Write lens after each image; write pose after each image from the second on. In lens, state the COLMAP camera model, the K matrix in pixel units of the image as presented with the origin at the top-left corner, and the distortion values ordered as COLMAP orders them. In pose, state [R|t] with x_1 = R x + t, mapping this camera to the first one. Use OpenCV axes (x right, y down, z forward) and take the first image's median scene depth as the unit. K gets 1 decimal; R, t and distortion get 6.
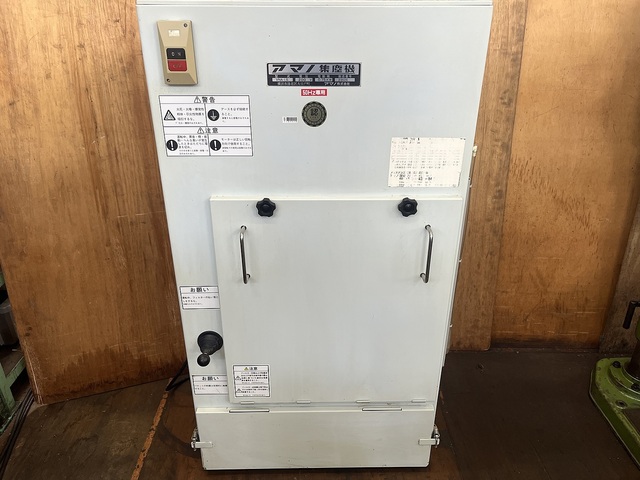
lens RADIAL K [[500.1, 0, 320.0], [0, 500.1, 240.0], [0, 0, 1]] dist [-0.009146, -0.011288]
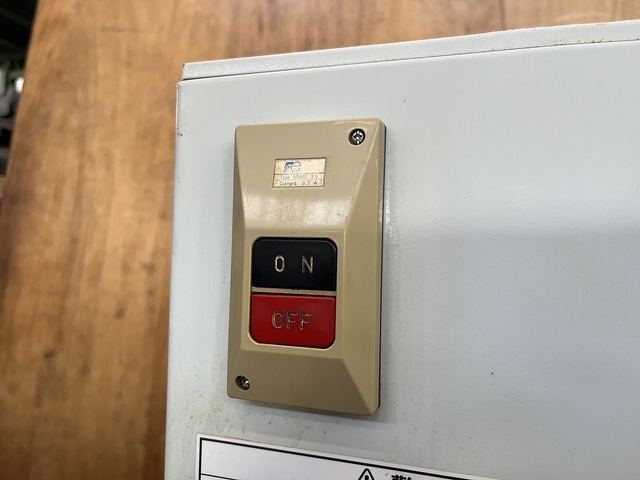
lens RADIAL K [[500.1, 0, 320.0], [0, 500.1, 240.0], [0, 0, 1]] dist [-0.009146, -0.011288]
pose [[0.944708, 0.016757, -0.327484, -0.140962], [-0.166382, 0.885081, -0.434683, -0.196428], [0.282566, 0.465136, 0.838931, 0.551596]]
